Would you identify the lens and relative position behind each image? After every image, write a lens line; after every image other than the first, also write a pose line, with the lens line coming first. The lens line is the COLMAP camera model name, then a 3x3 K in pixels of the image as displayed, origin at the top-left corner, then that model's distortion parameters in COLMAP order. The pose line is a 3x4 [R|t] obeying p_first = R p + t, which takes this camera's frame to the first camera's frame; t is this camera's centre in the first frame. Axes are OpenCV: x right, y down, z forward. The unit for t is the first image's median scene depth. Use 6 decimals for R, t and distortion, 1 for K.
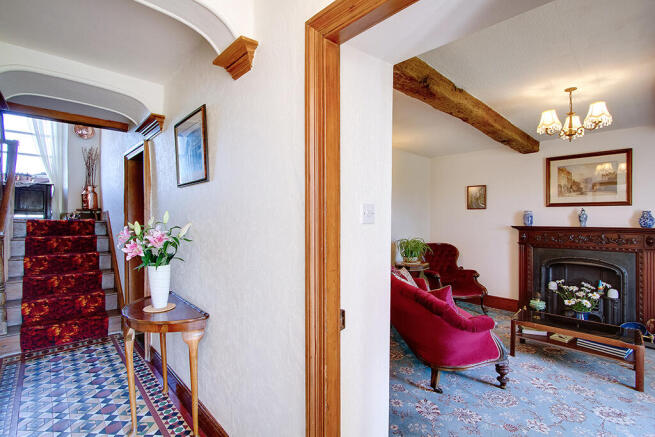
lens RADIAL K [[300.2, 0, 328.3], [0, 300.2, 218.0], [0, 0, 1]] dist [-0.014940, -0.001134]
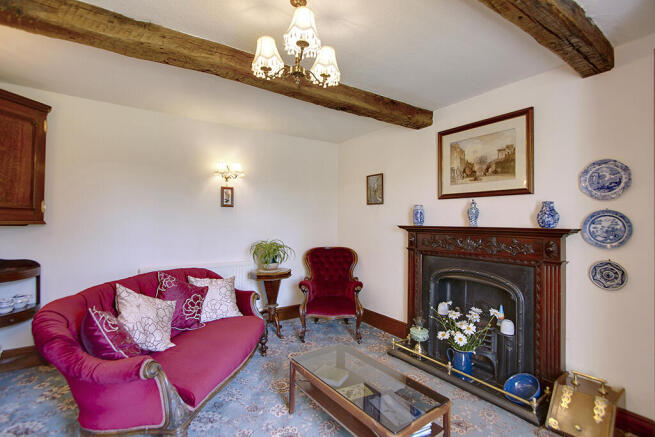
lens RADIAL K [[300.2, 0, 327.3], [0, 300.2, 219.1], [0, 0, 1]] dist [-0.014940, -0.001134]
pose [[0.989539, 0.005453, -0.144166, 0.594254], [-0.006464, 0.999958, -0.006550, 0.017700], [0.144124, 0.007414, 0.989532, 0.248280]]
